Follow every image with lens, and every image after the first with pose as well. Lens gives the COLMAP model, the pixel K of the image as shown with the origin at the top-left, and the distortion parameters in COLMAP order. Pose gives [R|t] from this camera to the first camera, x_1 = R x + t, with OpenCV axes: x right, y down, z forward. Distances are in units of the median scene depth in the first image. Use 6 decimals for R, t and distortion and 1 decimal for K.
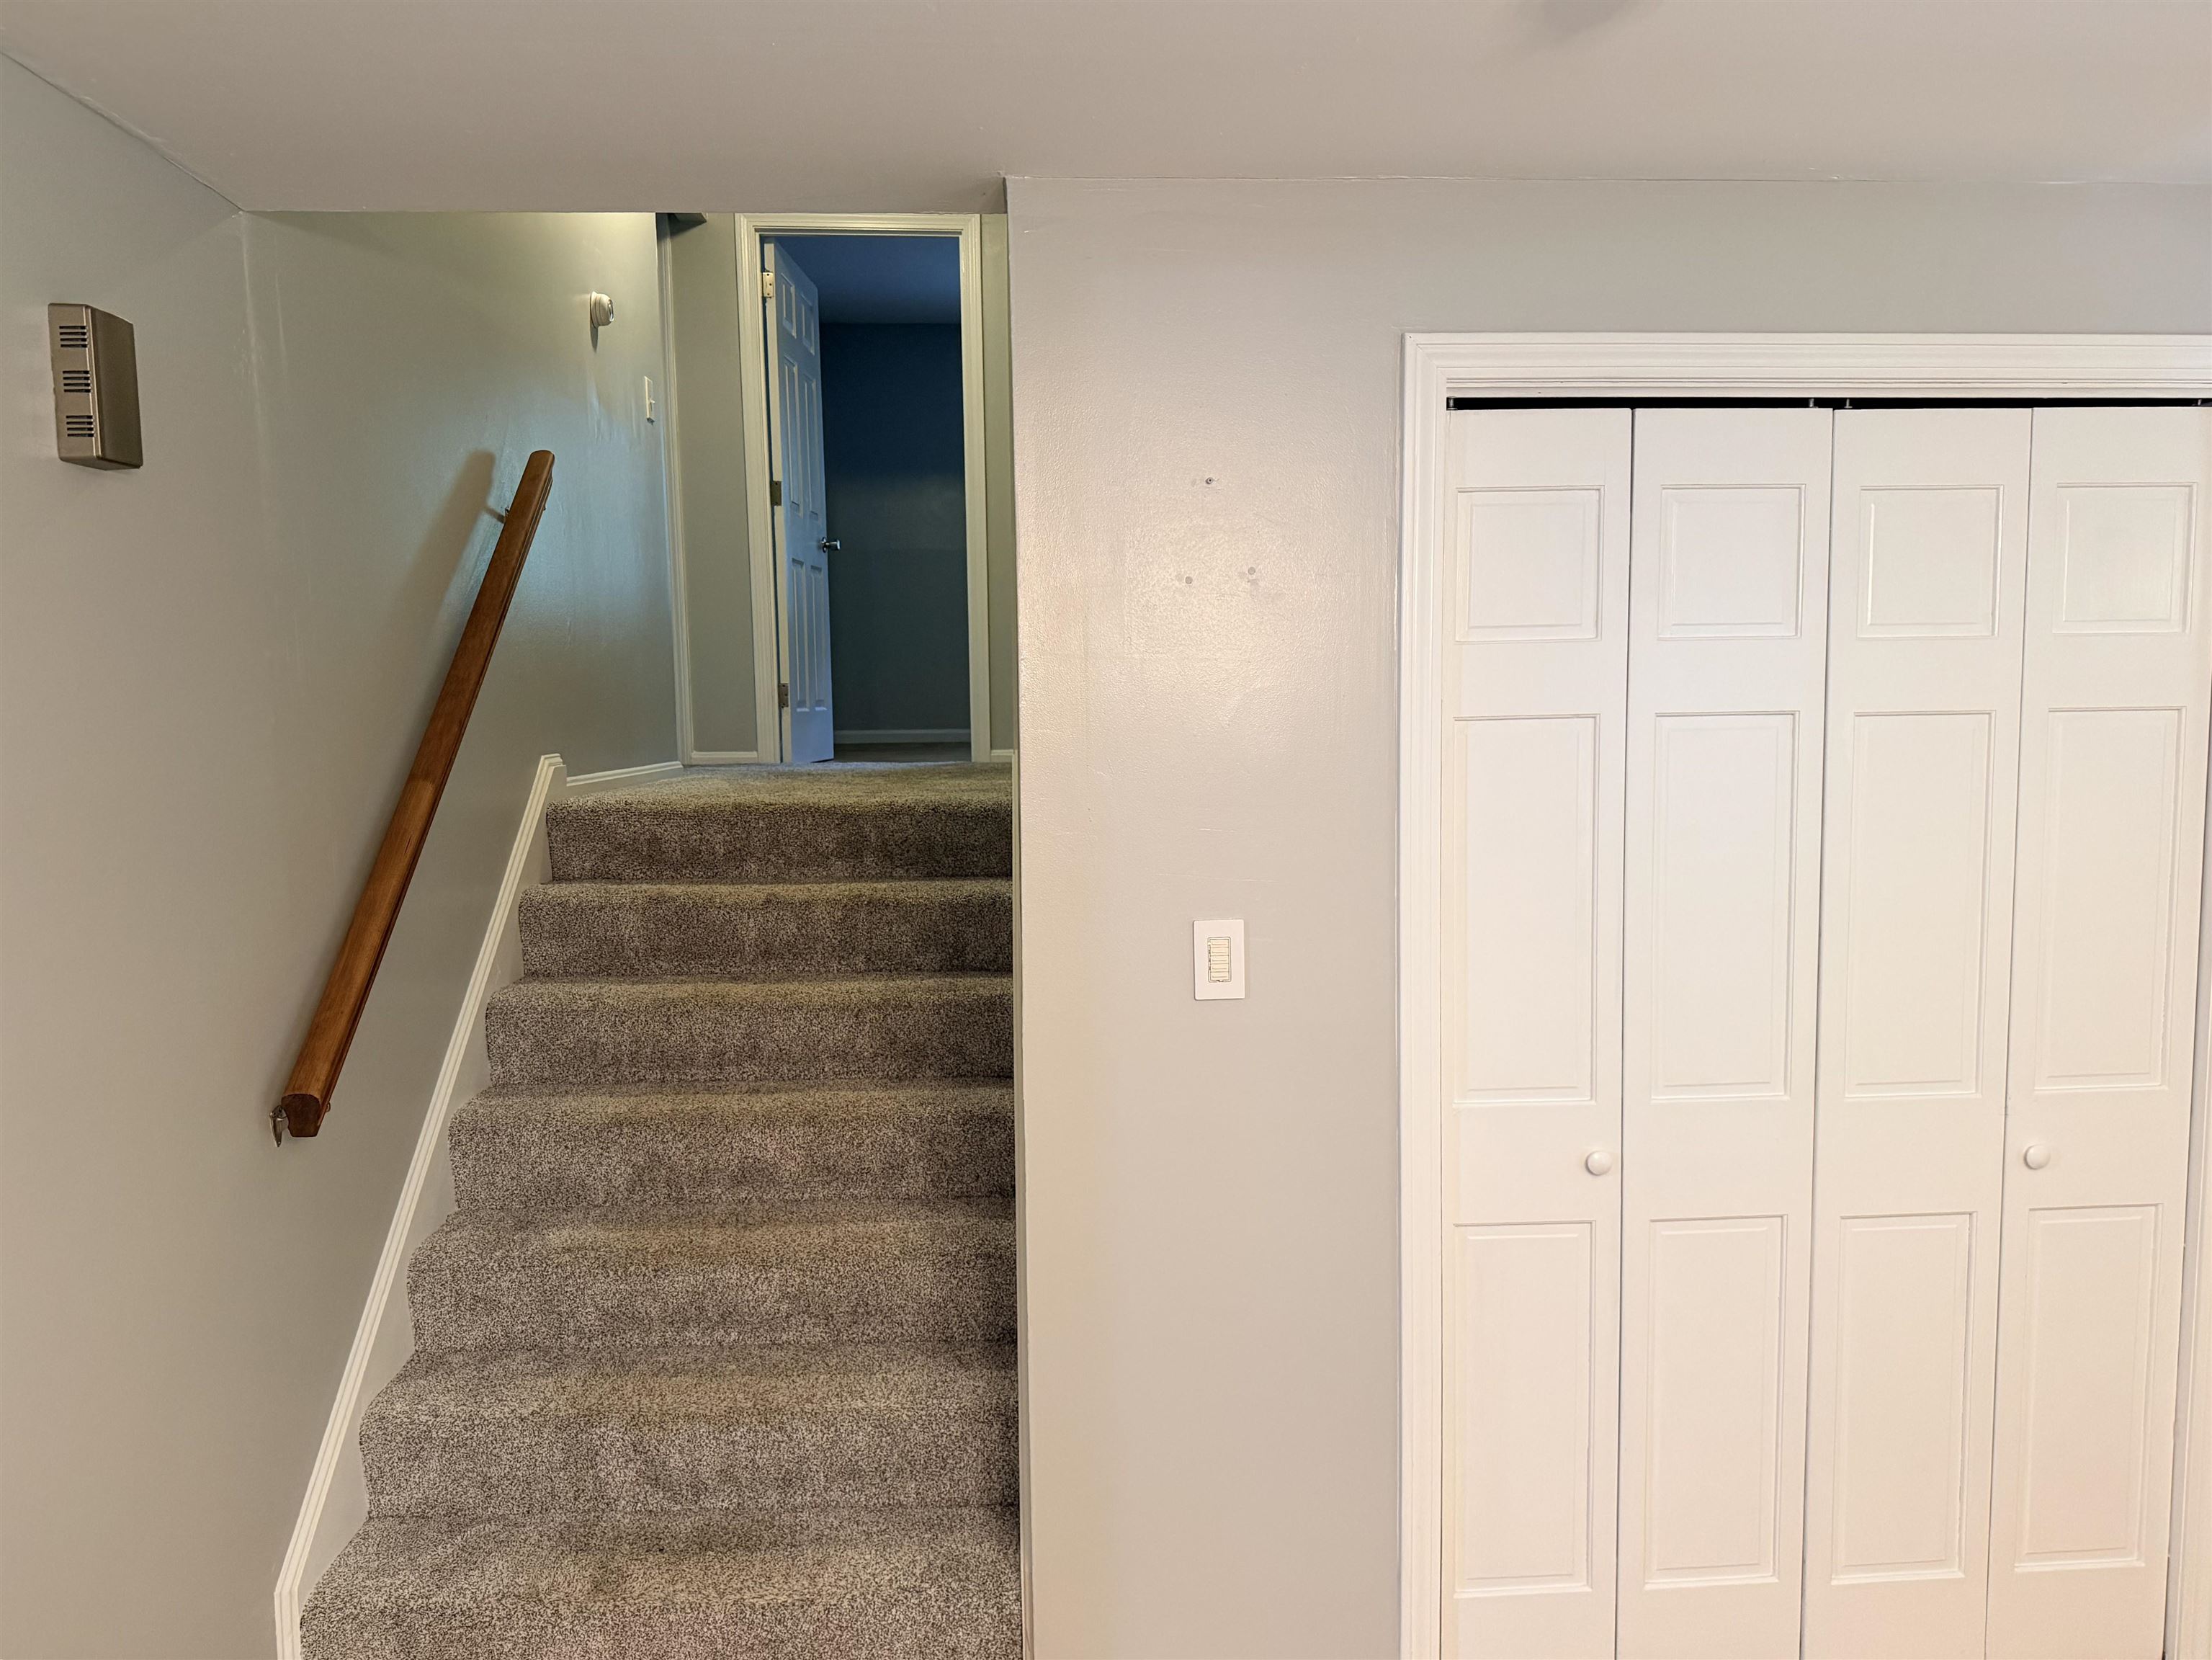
lens RADIAL K [[1578.5, 0, 1106.0], [0, 1578.5, 830.0], [0, 0, 1]] dist [0.098766, -0.160855]
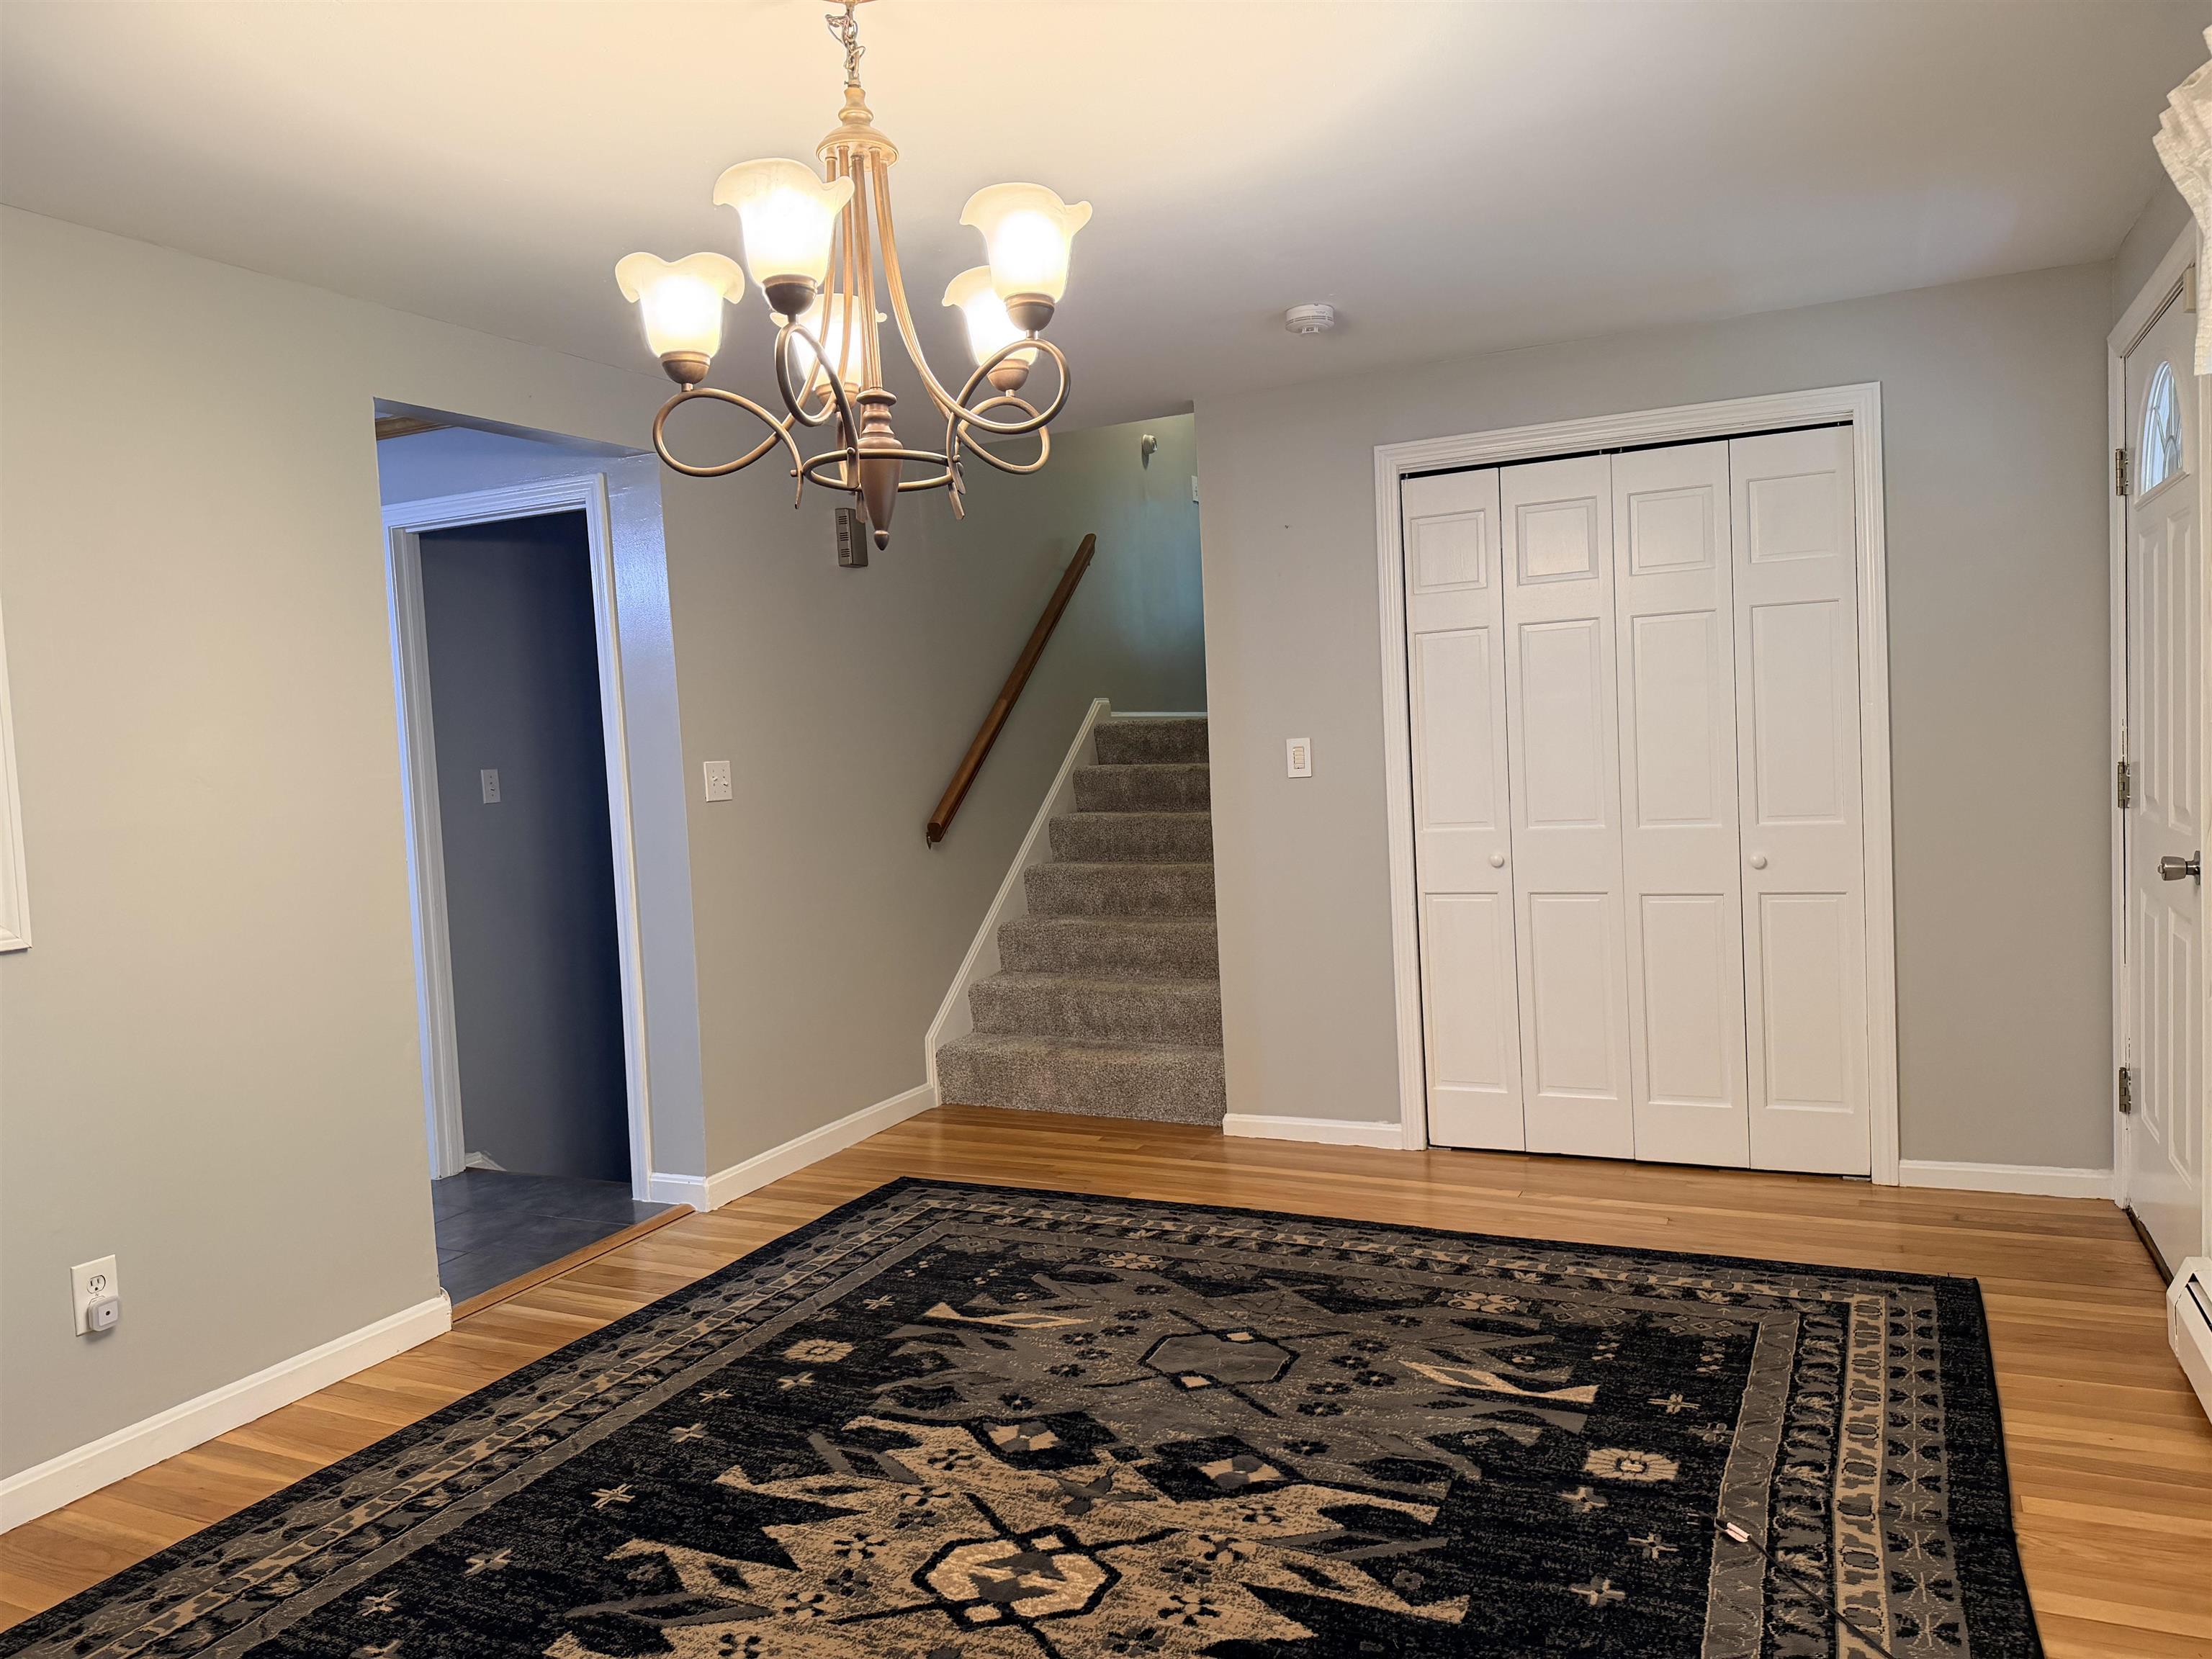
lens RADIAL K [[1558.0, 0, 1106.0], [0, 1558.0, 829.5], [0, 0, 1]] dist [0.077529, -0.030555]
pose [[0.875565, -0.003800, -0.483086, 0.733213], [-0.002641, 0.999916, -0.012652, 0.177899], [0.483094, 0.012353, 0.875481, -0.791156]]
